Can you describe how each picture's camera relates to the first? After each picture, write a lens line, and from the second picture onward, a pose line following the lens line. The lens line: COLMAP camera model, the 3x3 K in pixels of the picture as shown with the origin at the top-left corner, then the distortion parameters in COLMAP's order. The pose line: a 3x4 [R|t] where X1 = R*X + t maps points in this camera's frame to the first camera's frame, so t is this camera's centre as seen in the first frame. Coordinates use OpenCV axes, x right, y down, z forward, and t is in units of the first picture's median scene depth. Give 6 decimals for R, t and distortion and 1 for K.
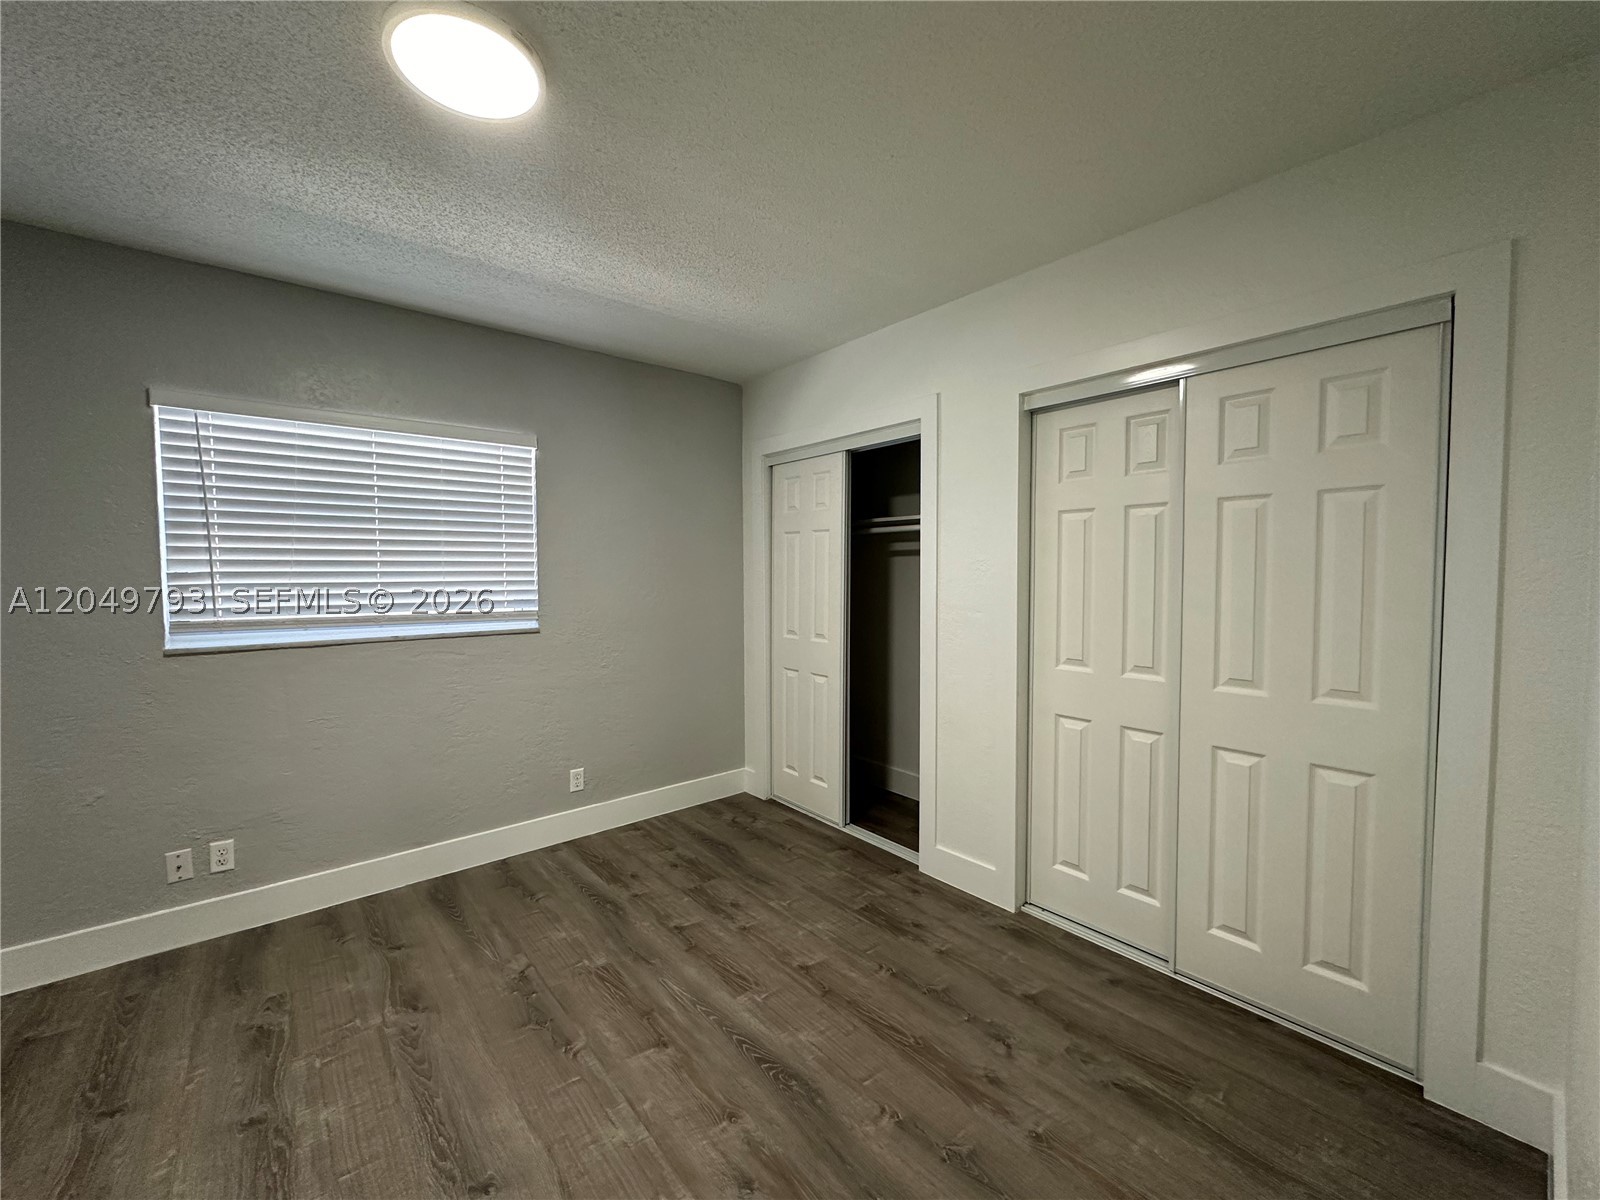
lens RADIAL K [[636.6, 0, 796.9], [0, 636.6, 597.9], [0, 0, 1]] dist [-0.002341, 0.000613]
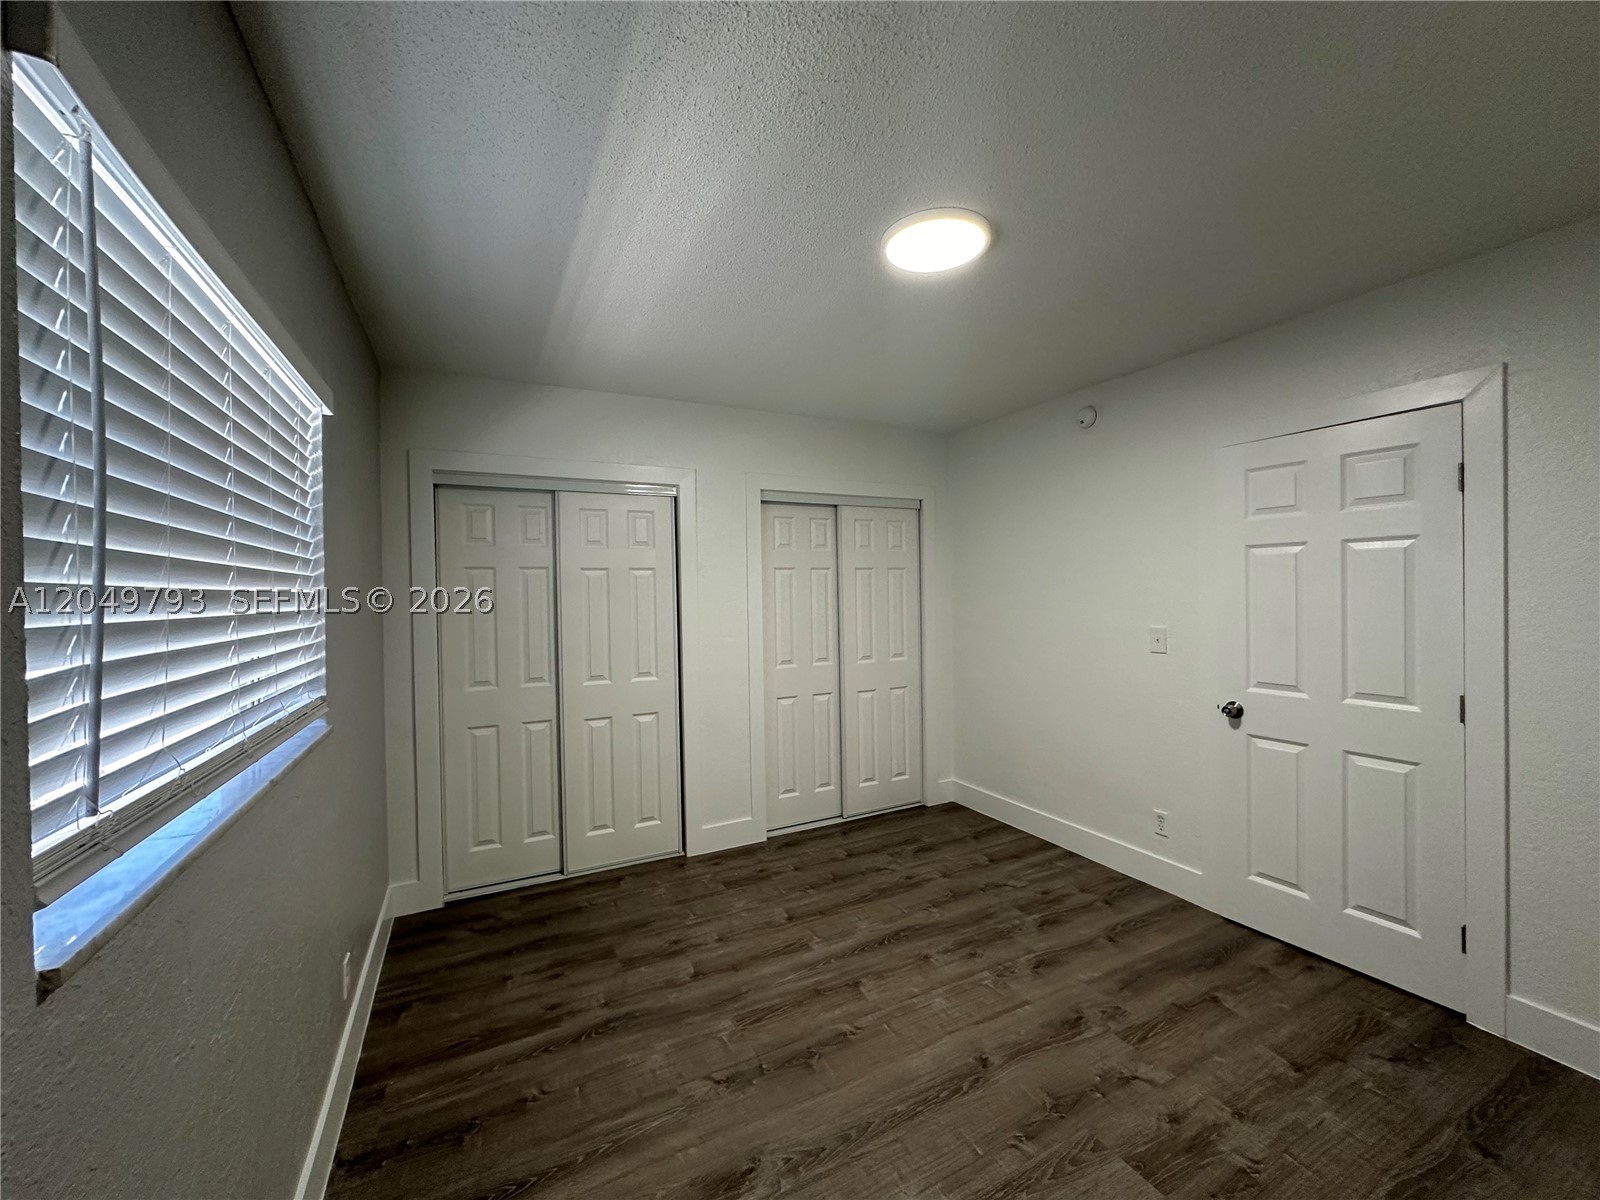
lens RADIAL K [[636.6, 0, 797.0], [0, 636.6, 598.7], [0, 0, 1]] dist [-0.002341, 0.000613]
pose [[0.231053, -0.009847, 0.972891, -1.211298], [0.058402, 0.998286, -0.003765, -0.056607], [-0.971187, 0.057688, 0.231232, 0.641427]]
